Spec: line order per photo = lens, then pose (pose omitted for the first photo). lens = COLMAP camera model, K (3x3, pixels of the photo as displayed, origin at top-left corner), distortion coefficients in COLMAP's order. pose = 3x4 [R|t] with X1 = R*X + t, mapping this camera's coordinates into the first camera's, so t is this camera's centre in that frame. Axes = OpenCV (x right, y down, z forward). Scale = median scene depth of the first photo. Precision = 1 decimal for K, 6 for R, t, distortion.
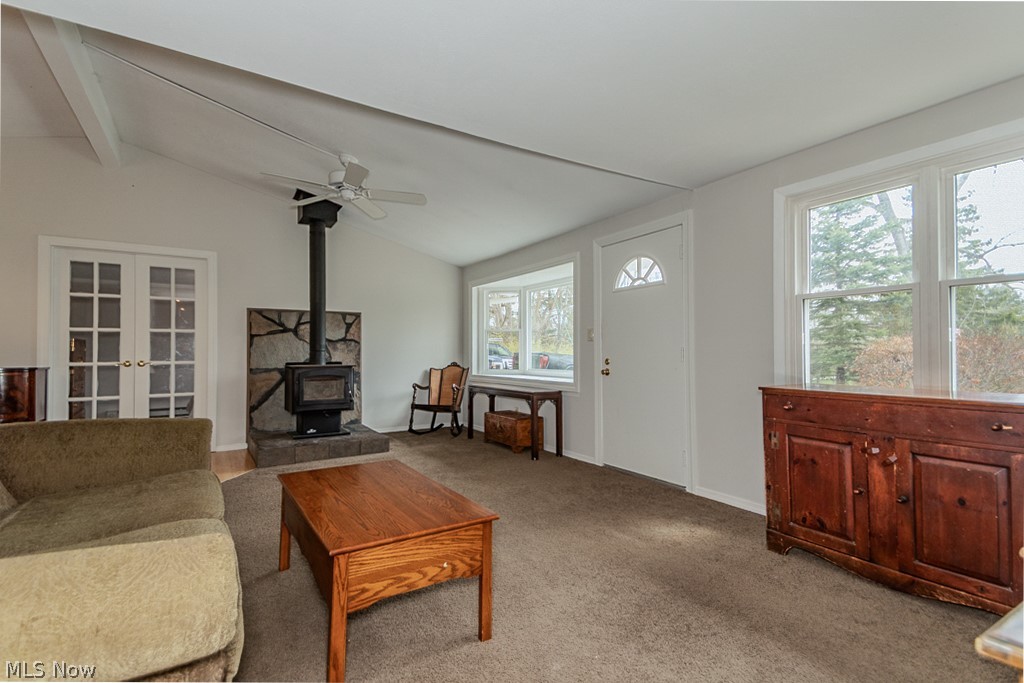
lens RADIAL K [[475.4, 0, 514.4], [0, 475.4, 344.1], [0, 0, 1]] dist [0.009951, -0.001162]
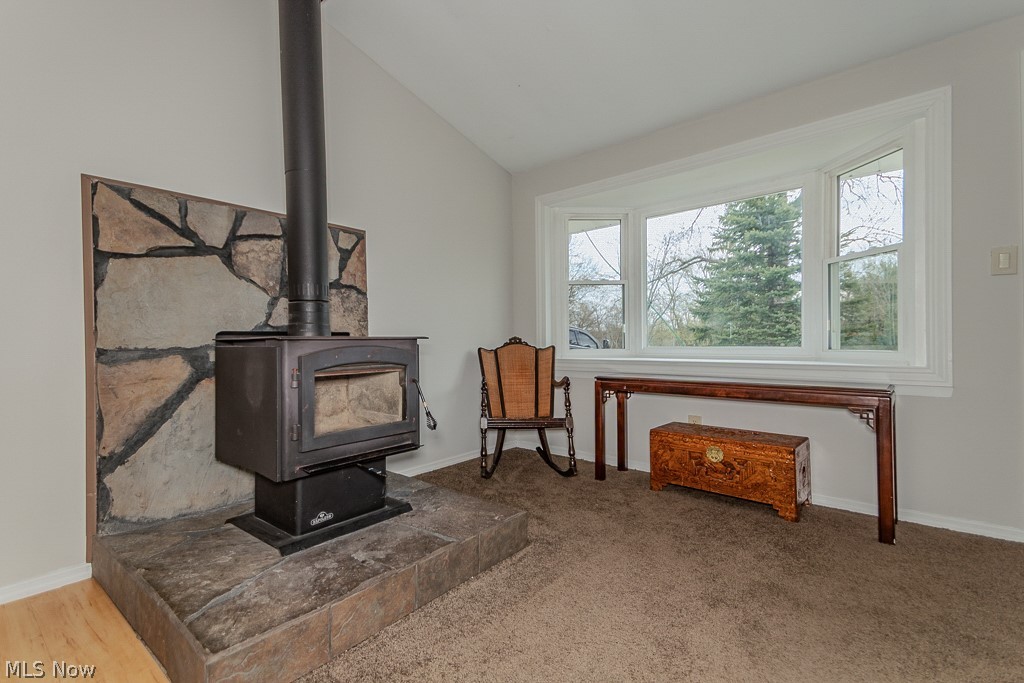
lens RADIAL K [[475.4, 0, 514.7], [0, 475.4, 343.6], [0, 0, 1]] dist [0.009951, -0.001162]
pose [[0.950951, -0.005394, 0.309296, -0.364456], [-0.003060, 0.999635, 0.026841, 0.036438], [-0.309328, -0.026471, 0.950587, 0.561659]]
